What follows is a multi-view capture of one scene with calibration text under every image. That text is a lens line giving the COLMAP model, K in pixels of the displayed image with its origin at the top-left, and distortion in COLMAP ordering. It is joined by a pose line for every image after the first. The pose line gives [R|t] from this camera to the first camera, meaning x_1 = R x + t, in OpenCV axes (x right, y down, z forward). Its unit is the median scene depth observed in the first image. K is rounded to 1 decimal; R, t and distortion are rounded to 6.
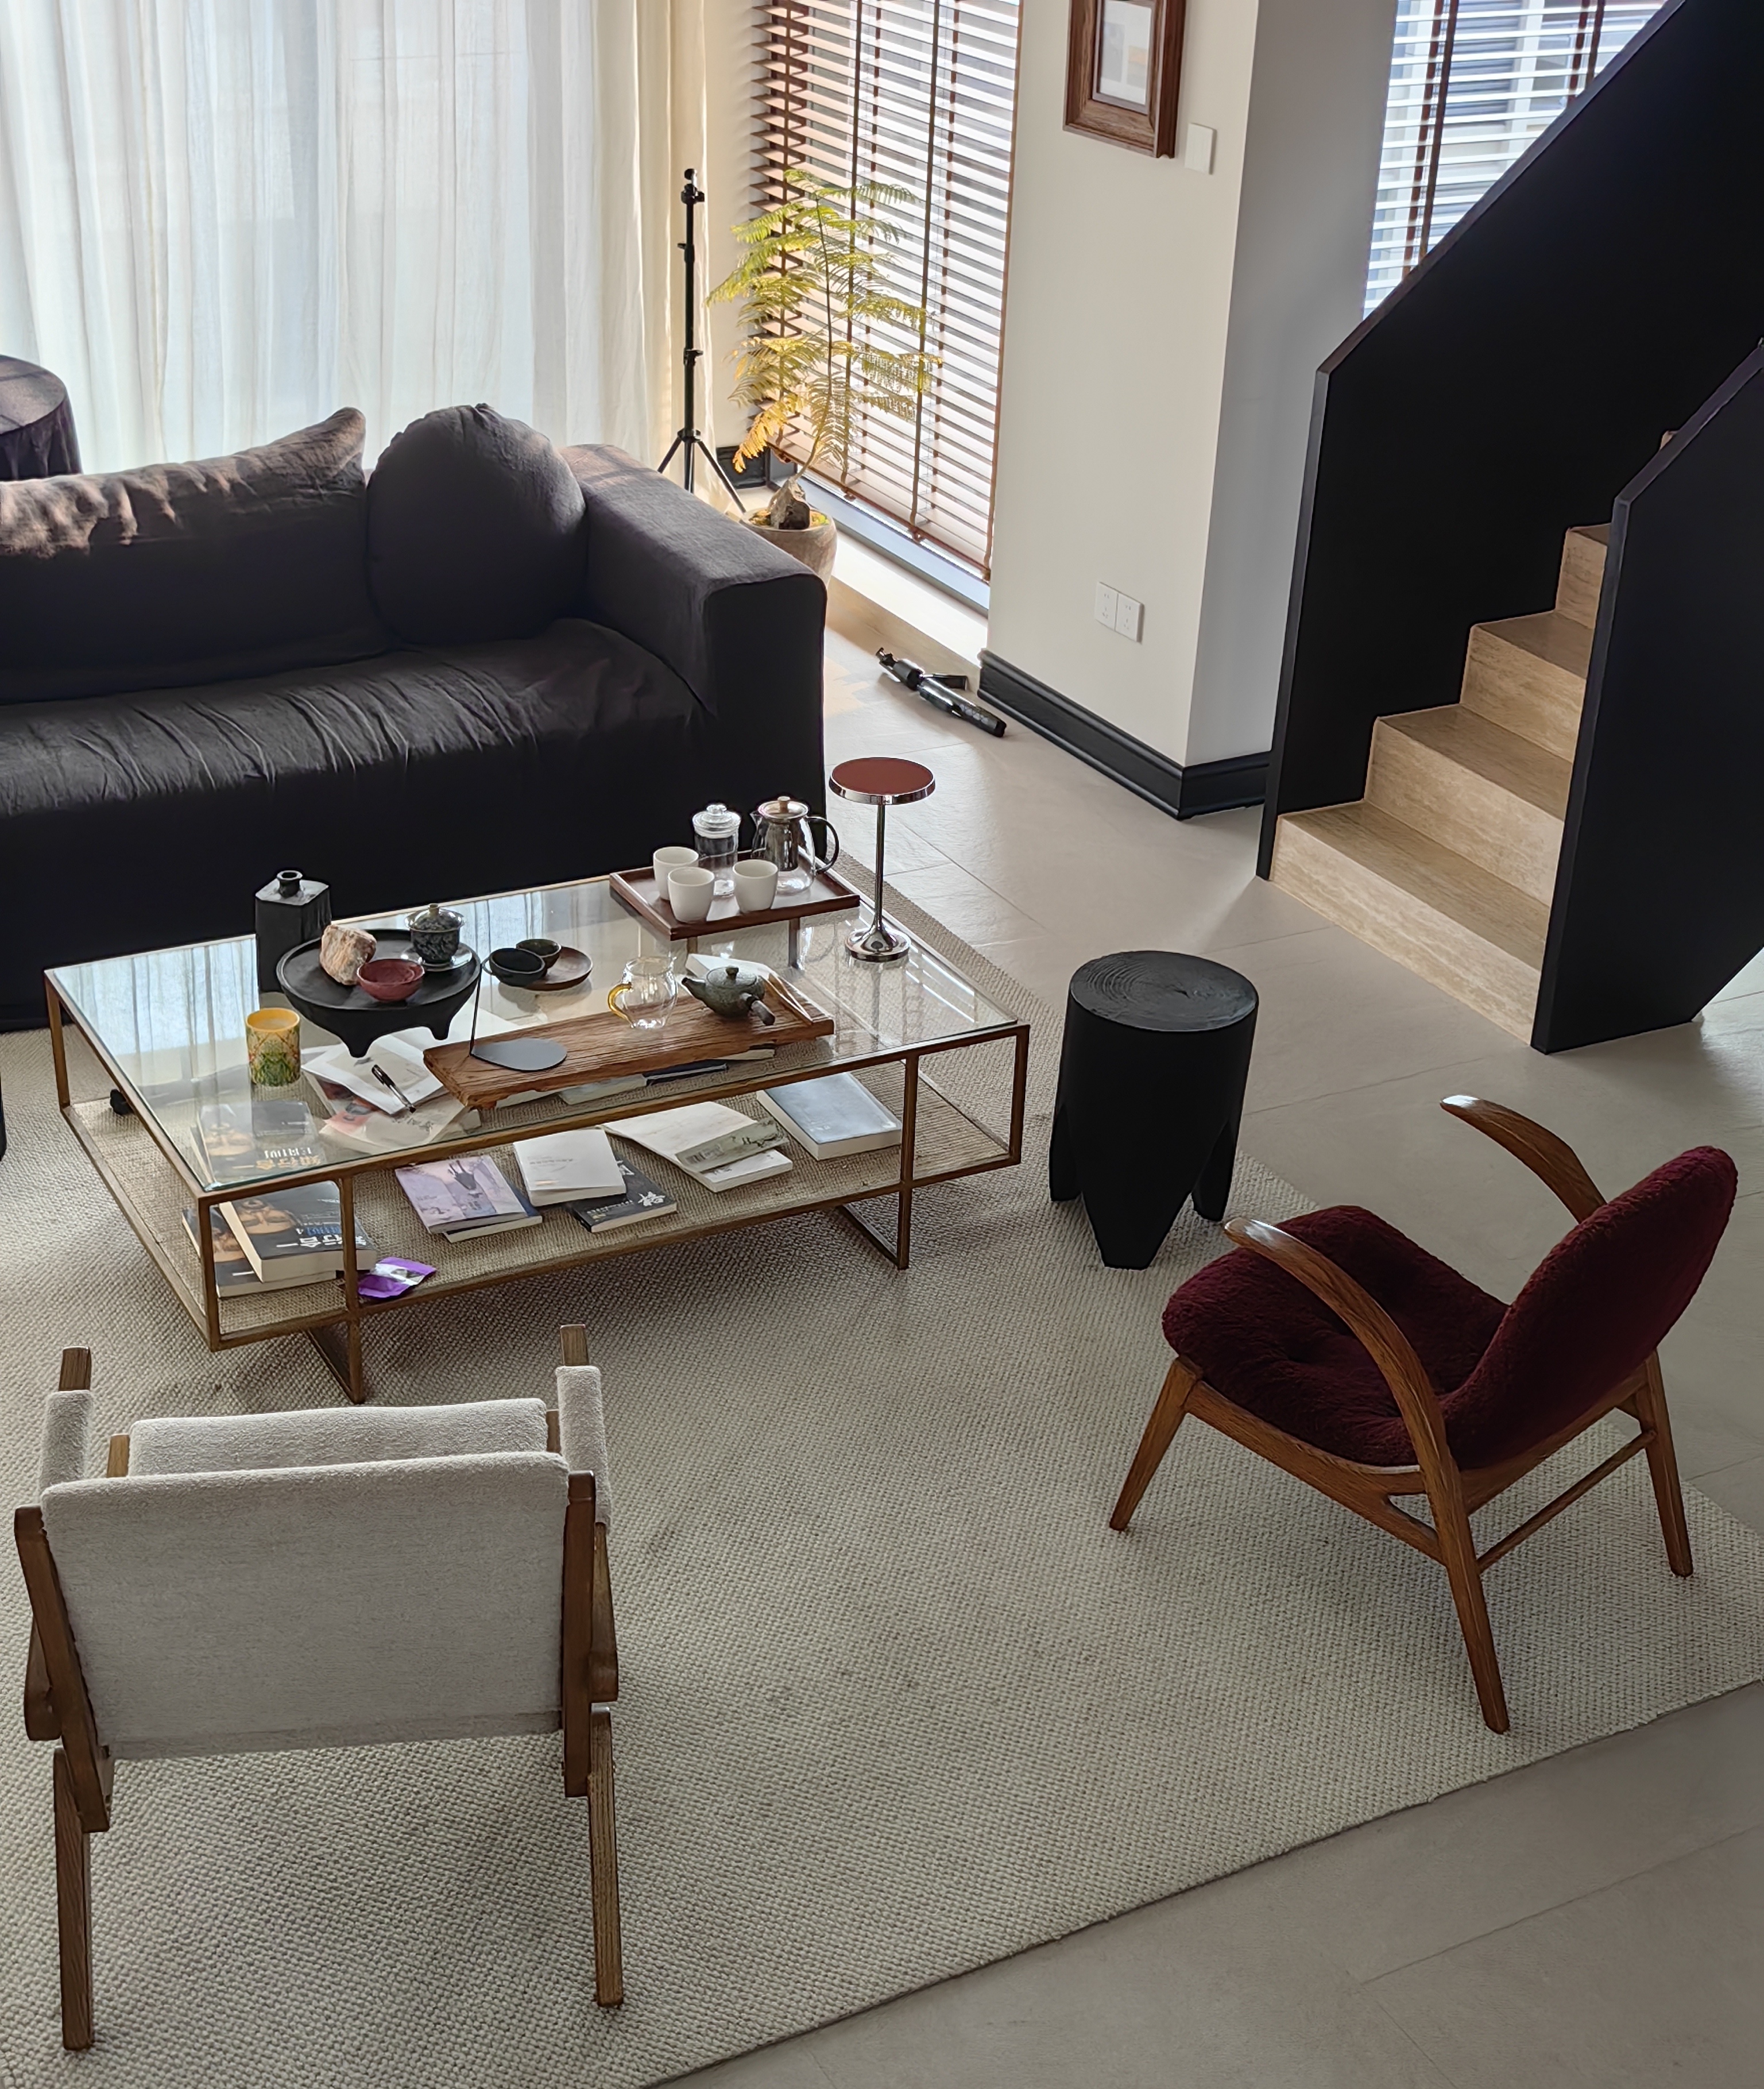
lens RADIAL K [[3006.2, 0, 876.9], [0, 3006.2, 1048.0], [0, 0, 1]] dist [0.099583, 0.000000]
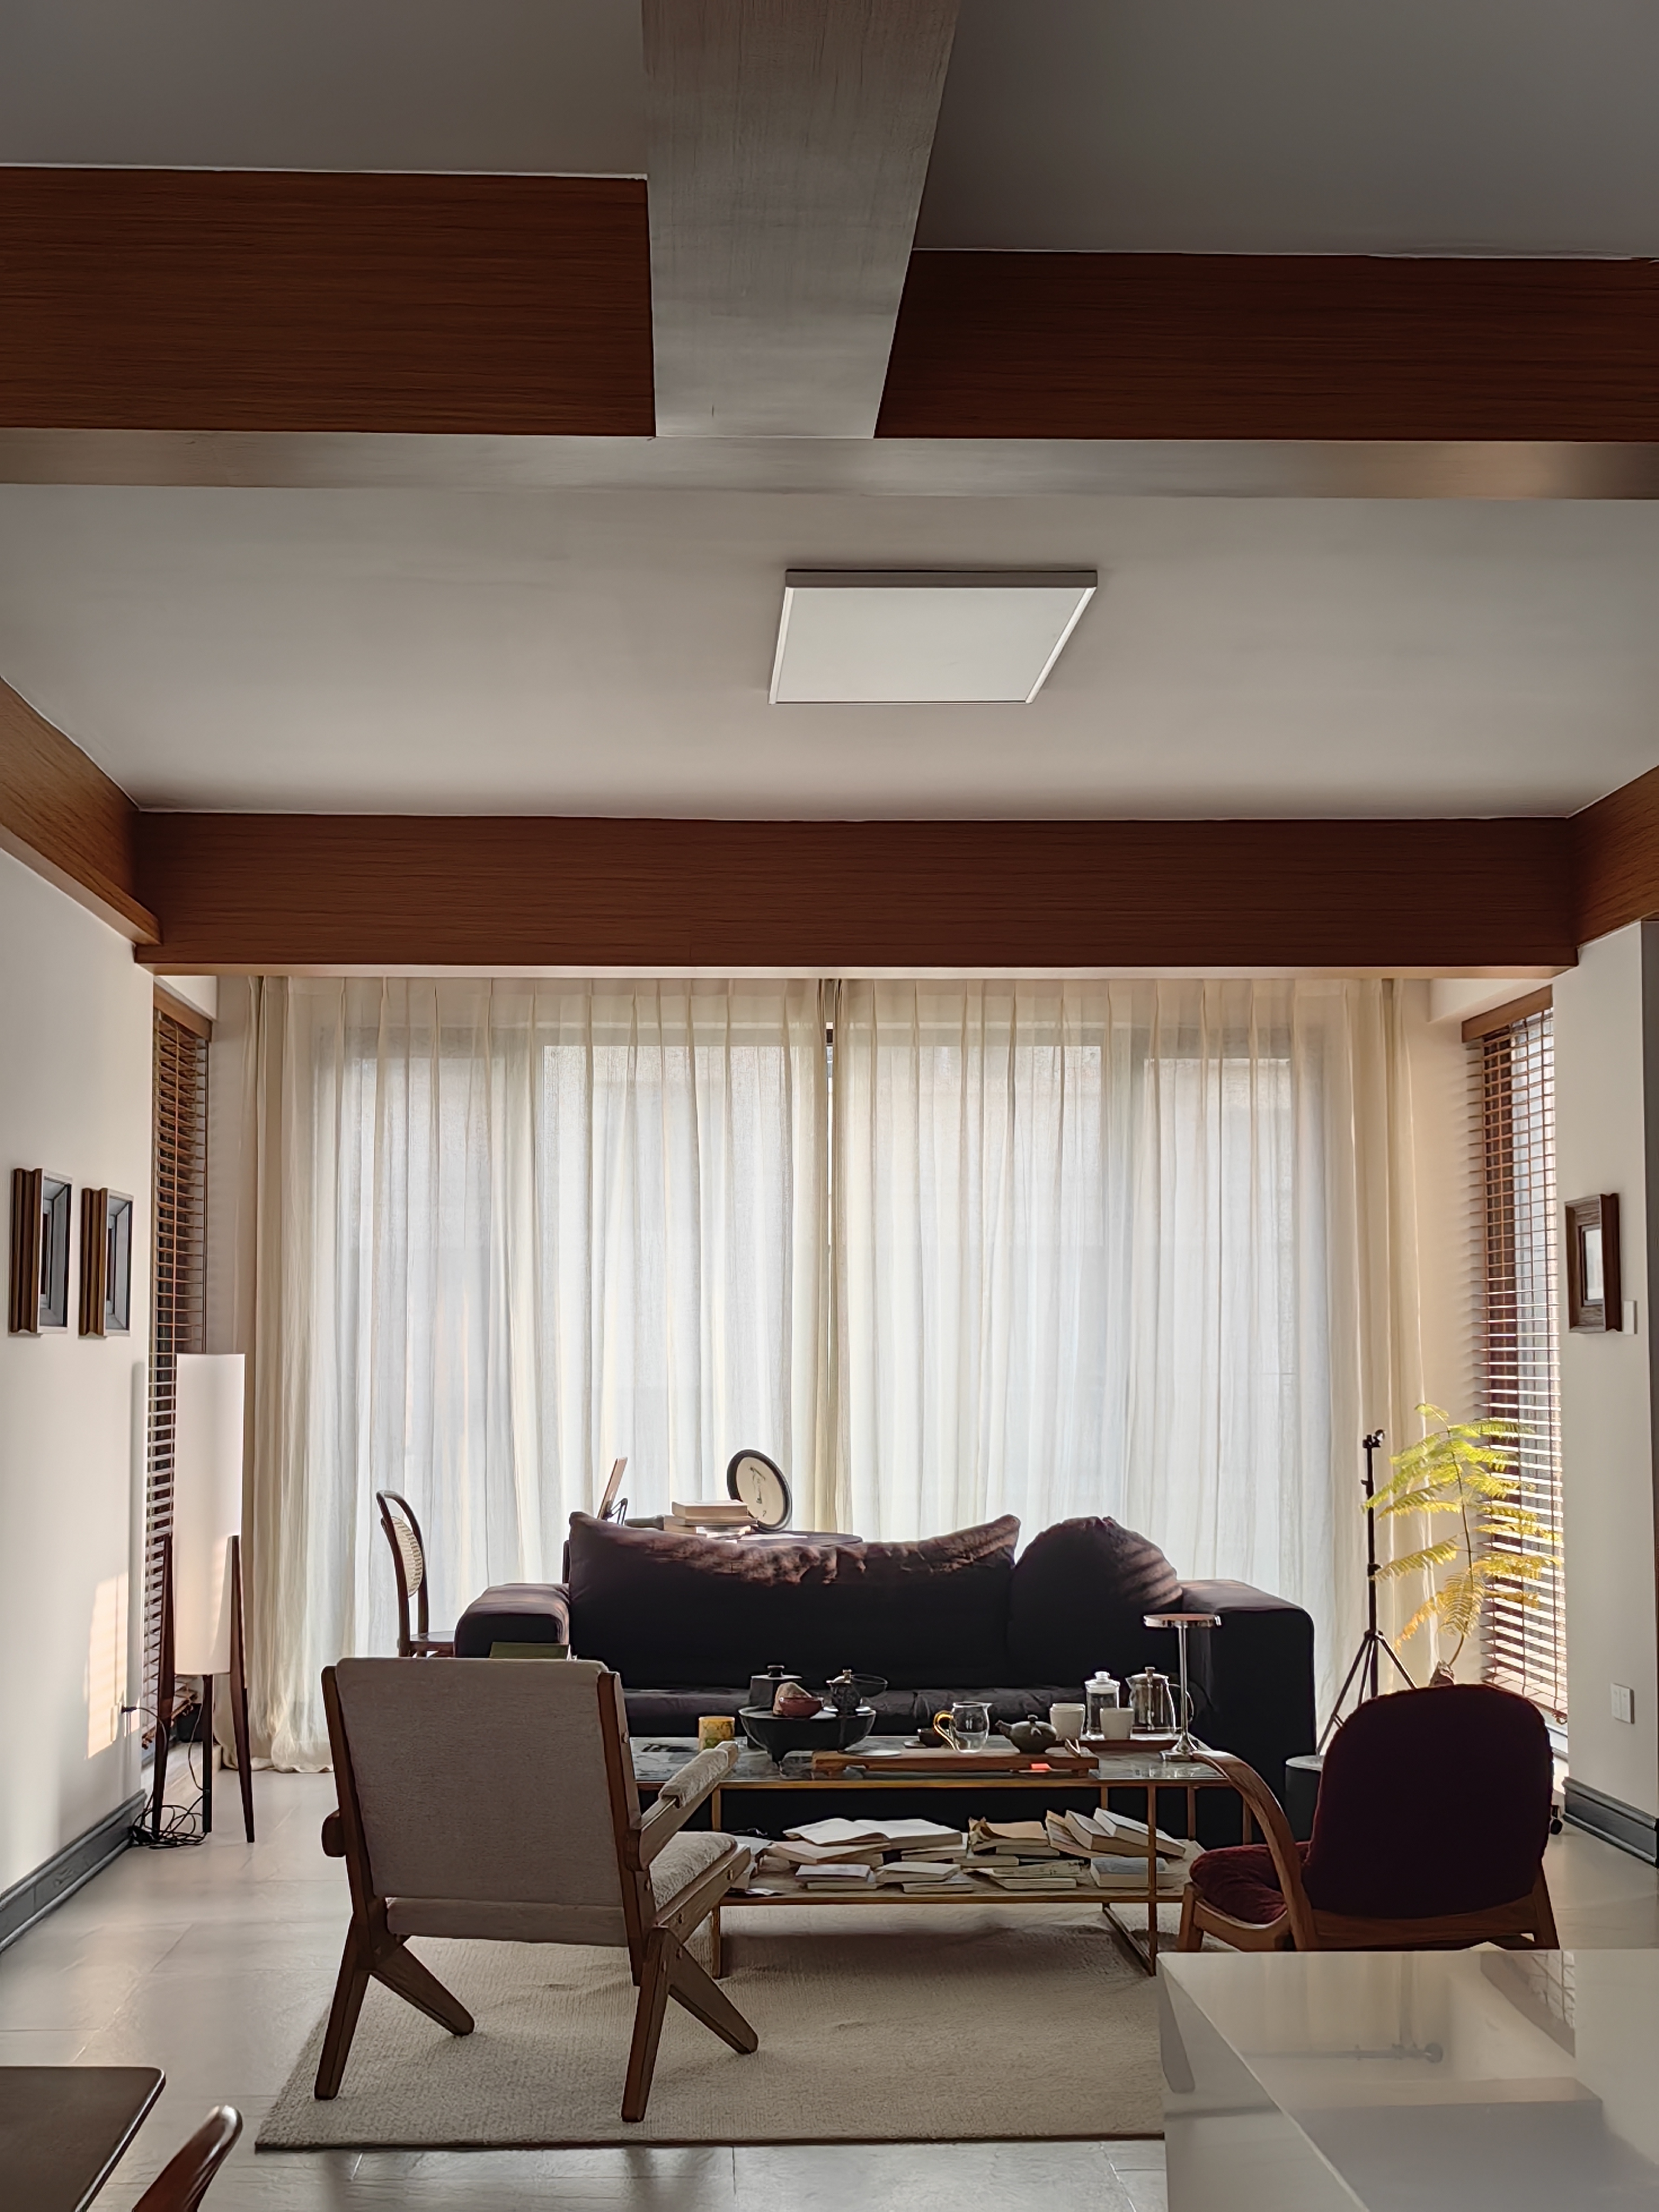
lens RADIAL K [[3270.2, 0, 825.8], [0, 3270.2, 1067.5], [0, 0, 1]] dist [0.067579, 0.000000]
pose [[0.899057, -0.072021, -0.431867, 0.412823], [-0.165856, 0.856843, -0.488171, 0.359073], [0.405201, 0.510522, 0.758406, -0.269716]]
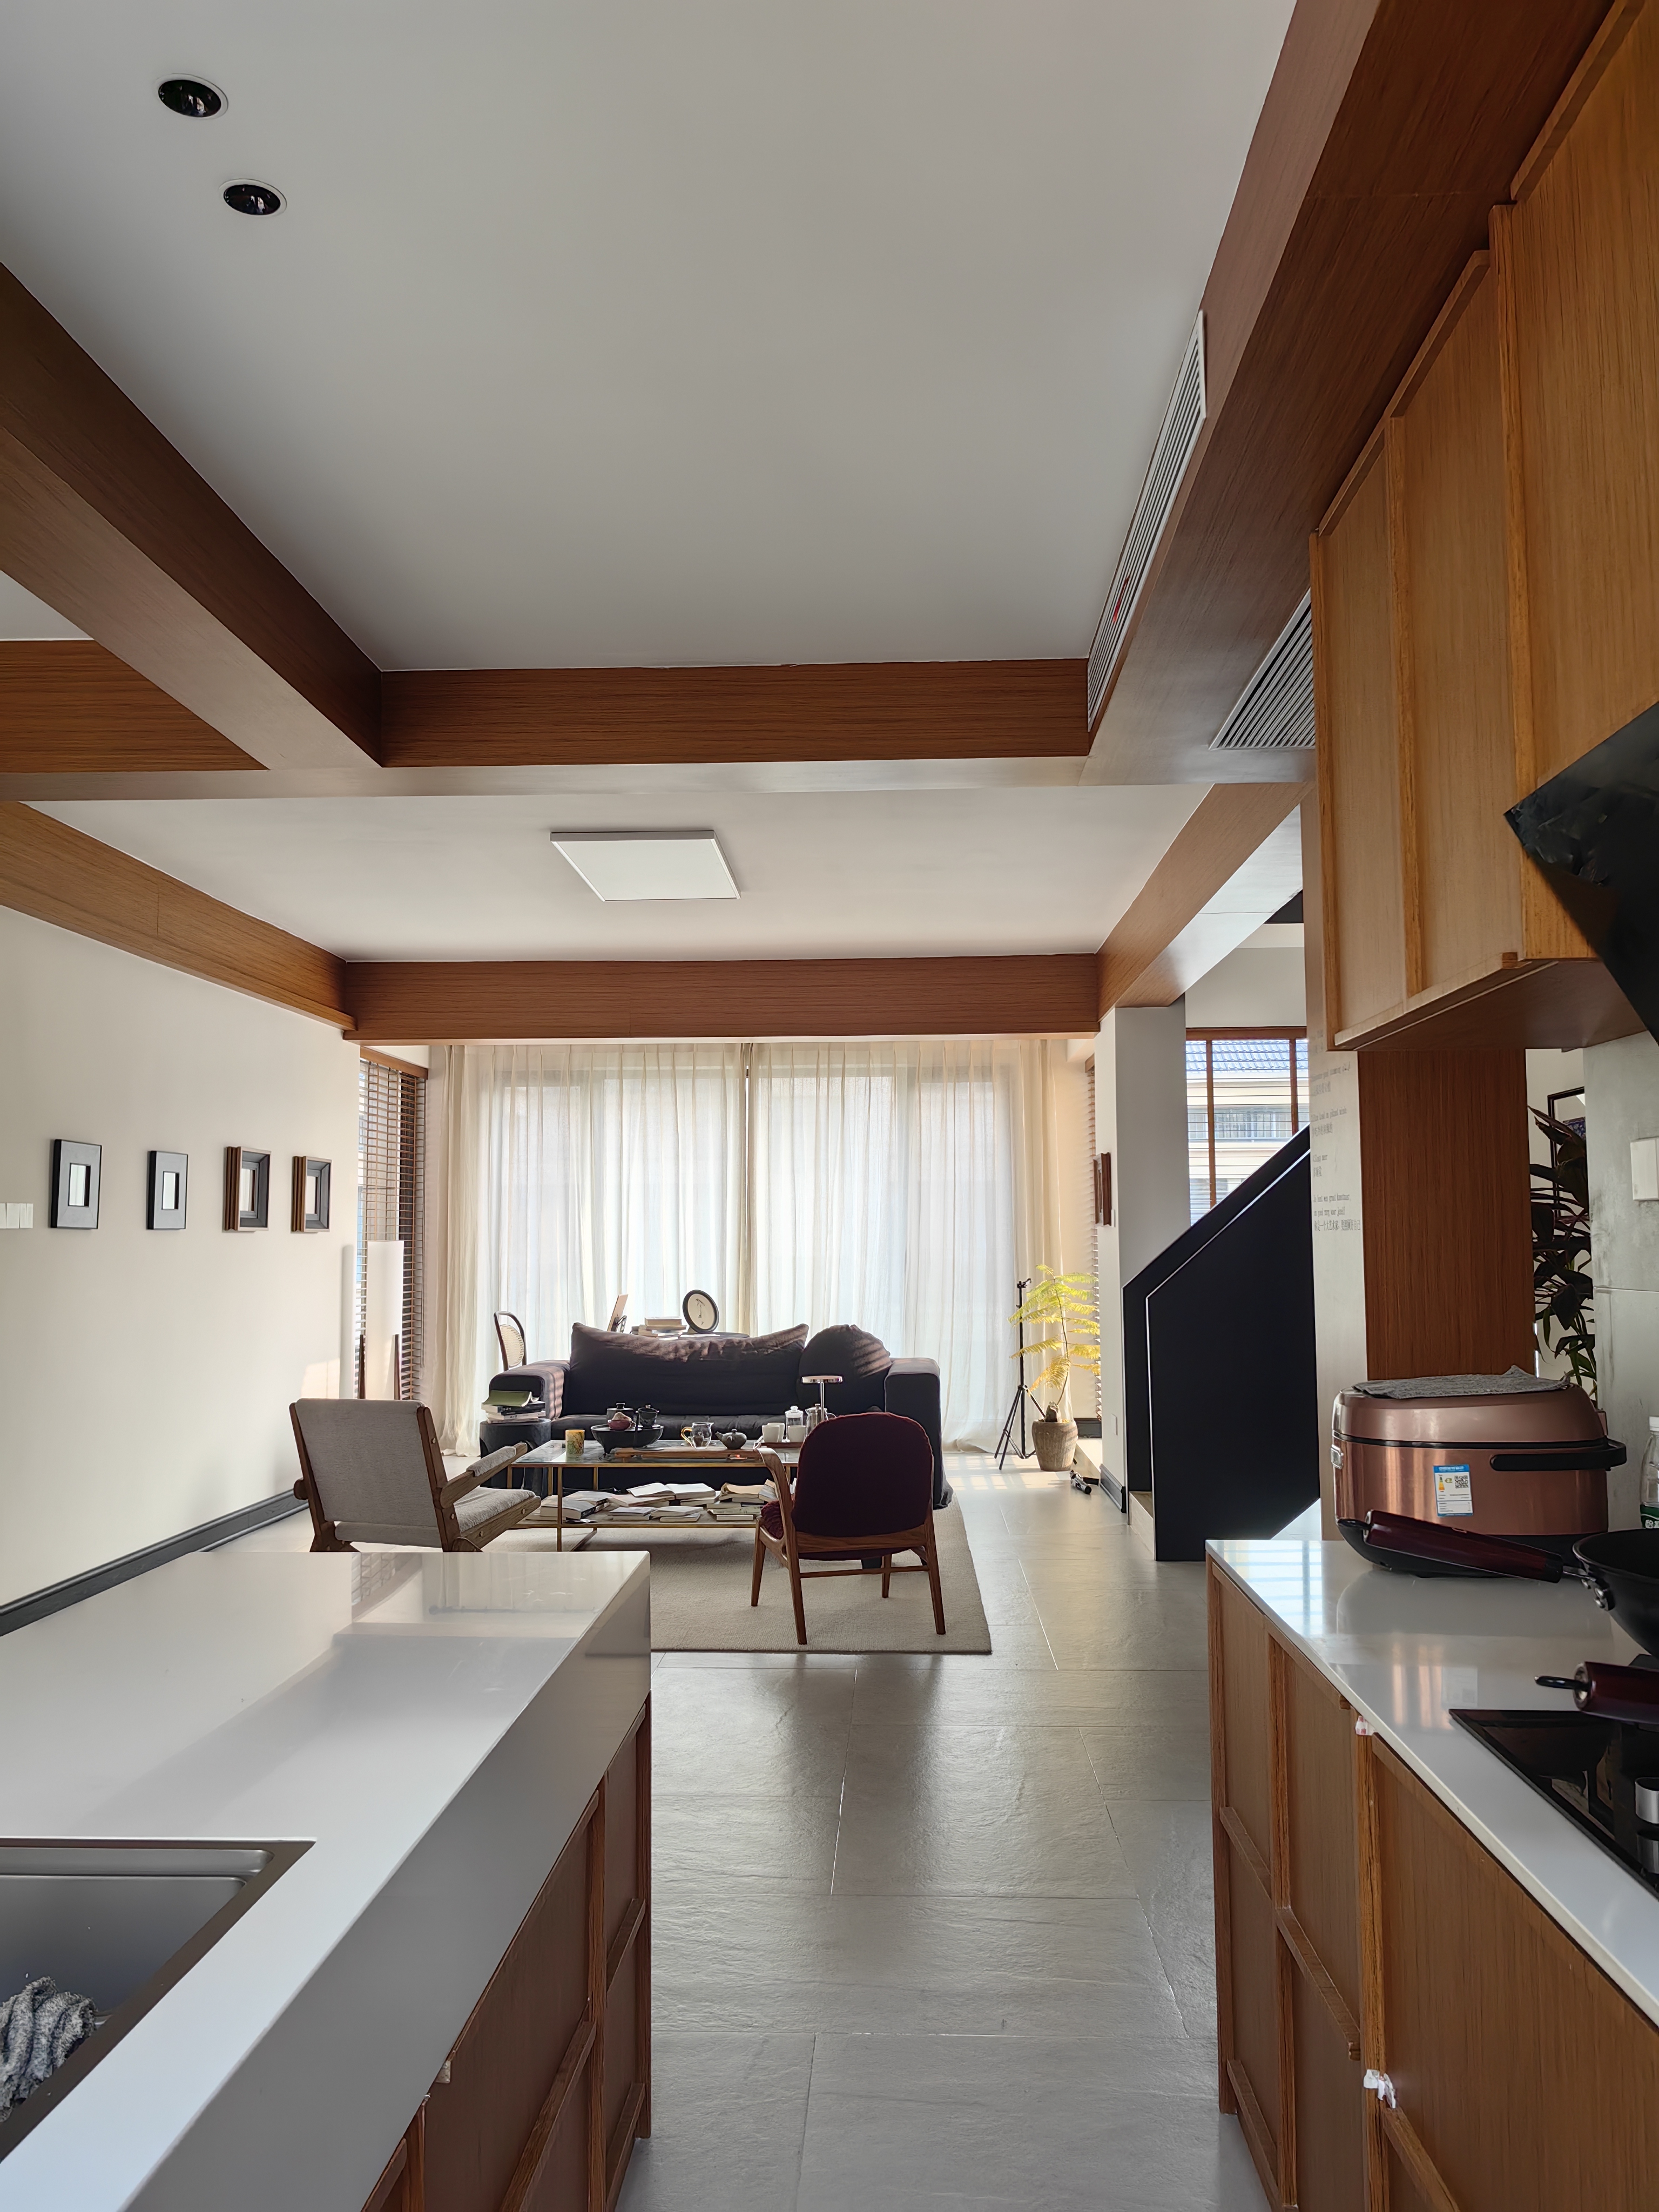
lens RADIAL K [[1726.6, 0, 831.5], [0, 1726.6, 1099.1], [0, 0, 1]] dist [0.066121, 0.000005]
pose [[0.859354, -0.077608, -0.505458, 0.624845], [-0.196750, 0.862156, -0.466880, 0.317610], [0.472017, 0.500664, 0.725628, -0.172487]]
